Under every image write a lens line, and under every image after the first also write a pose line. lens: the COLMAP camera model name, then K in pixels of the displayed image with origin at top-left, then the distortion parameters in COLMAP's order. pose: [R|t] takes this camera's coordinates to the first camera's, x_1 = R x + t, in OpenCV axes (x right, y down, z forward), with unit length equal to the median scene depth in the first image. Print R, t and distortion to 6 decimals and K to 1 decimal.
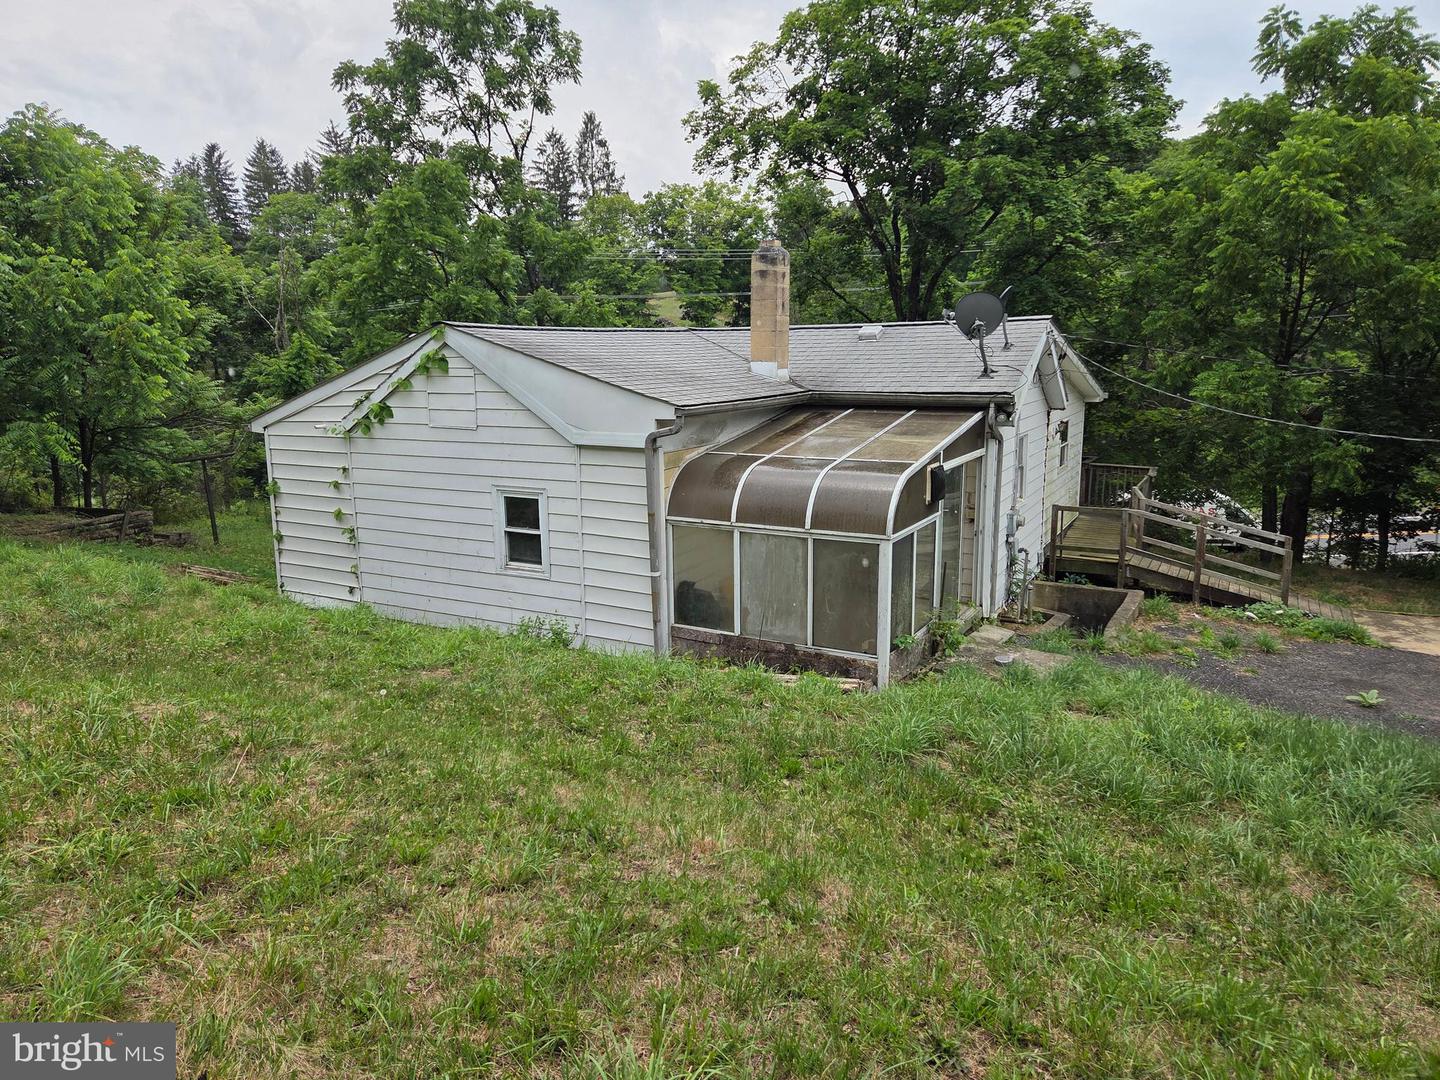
lens RADIAL K [[981.8, 0, 720.0], [0, 981.8, 540.0], [0, 0, 1]] dist [0.052953, -0.003510]
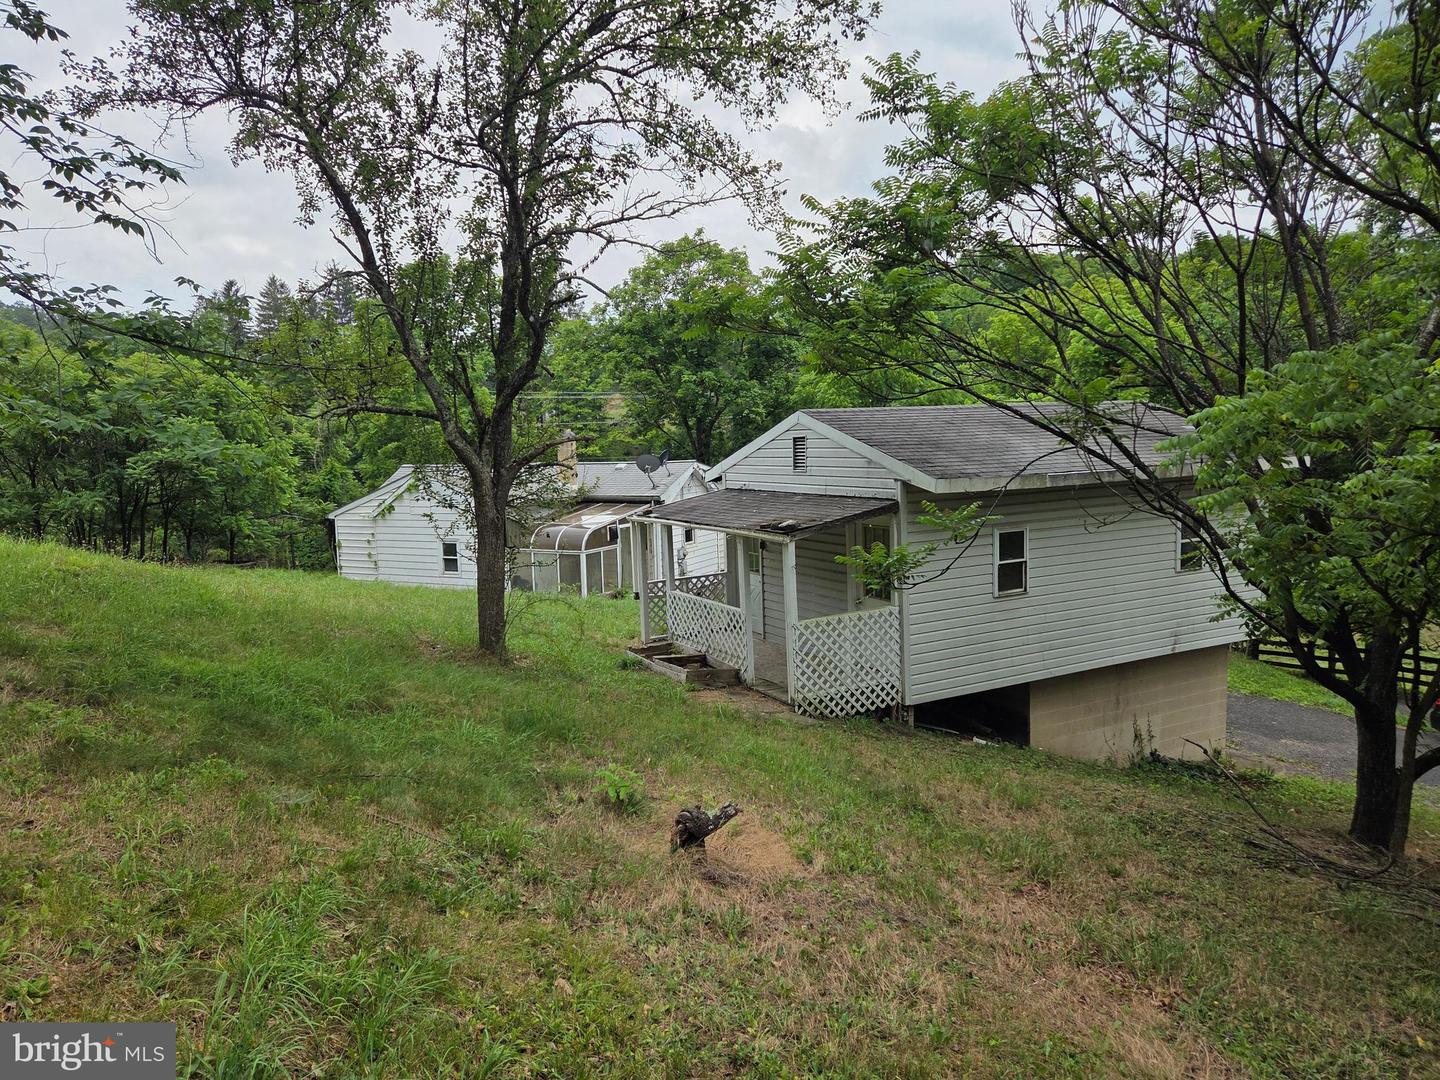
lens RADIAL K [[957.7, 0, 720.0], [0, 957.7, 540.0], [0, 0, 1]] dist [0.042539, -0.001211]
pose [[0.999607, -0.018336, 0.021196, 0.385285], [0.020066, 0.996217, -0.084547, 0.152049], [-0.019565, 0.084940, 0.996194, -1.268228]]
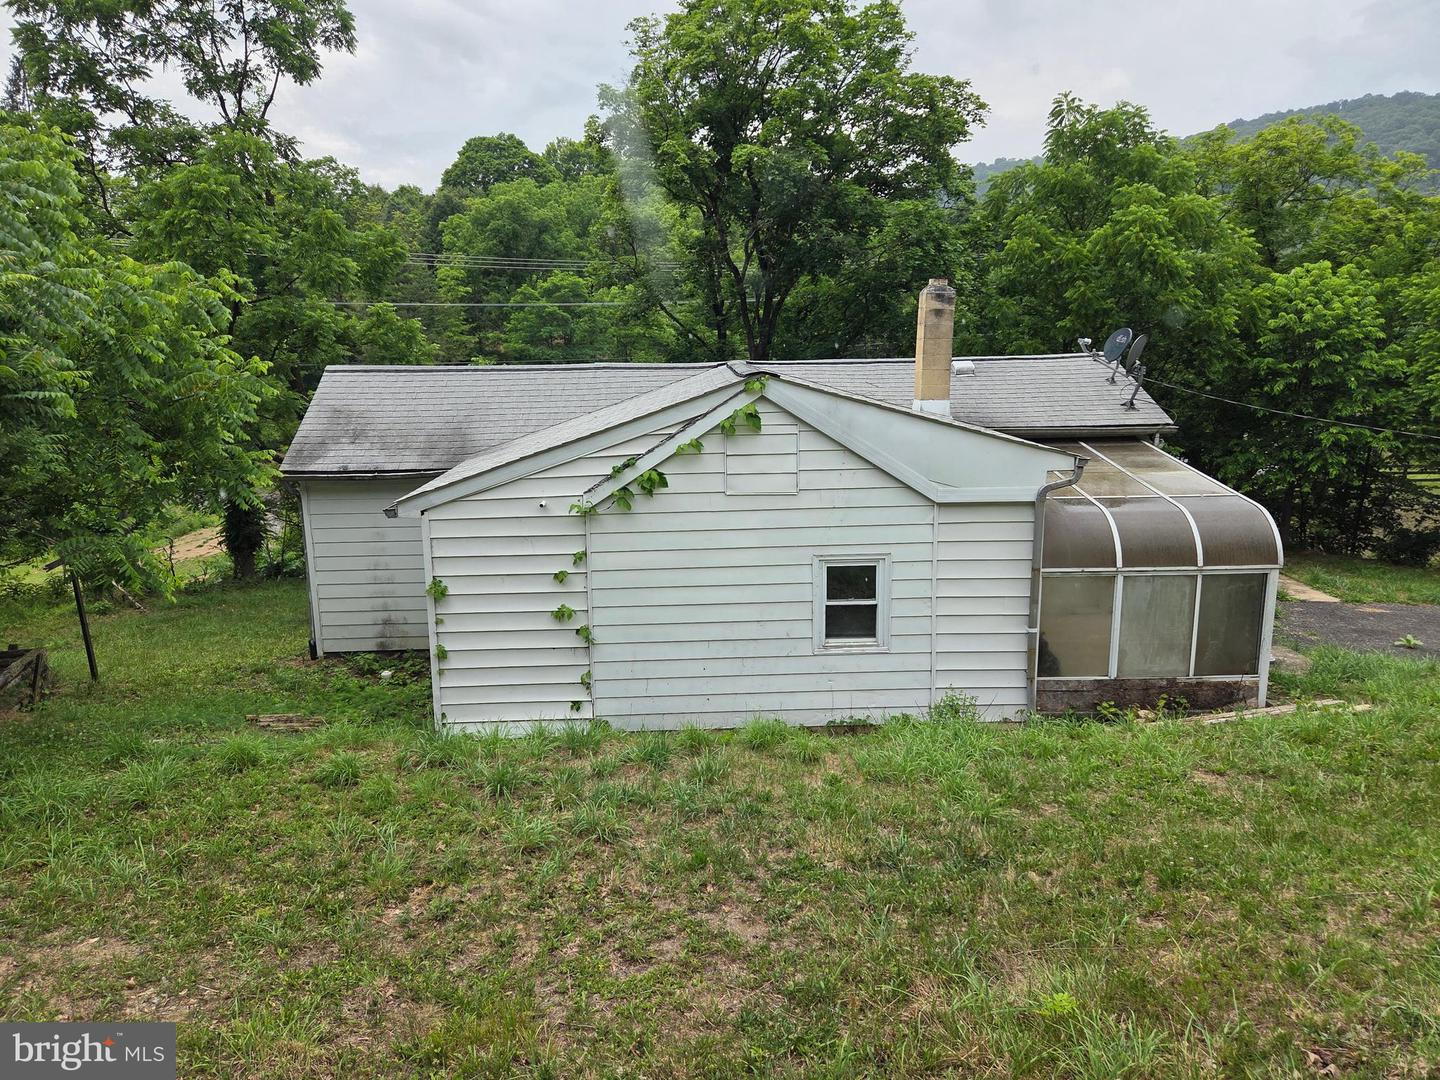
lens RADIAL K [[981.8, 0, 720.0], [0, 981.8, 540.0], [0, 0, 1]] dist [0.052953, -0.003510]
pose [[0.854866, -0.104485, 0.508220, -0.729379], [0.103986, 0.994142, 0.029473, -0.101919], [-0.508323, 0.027652, 0.860723, 0.283599]]
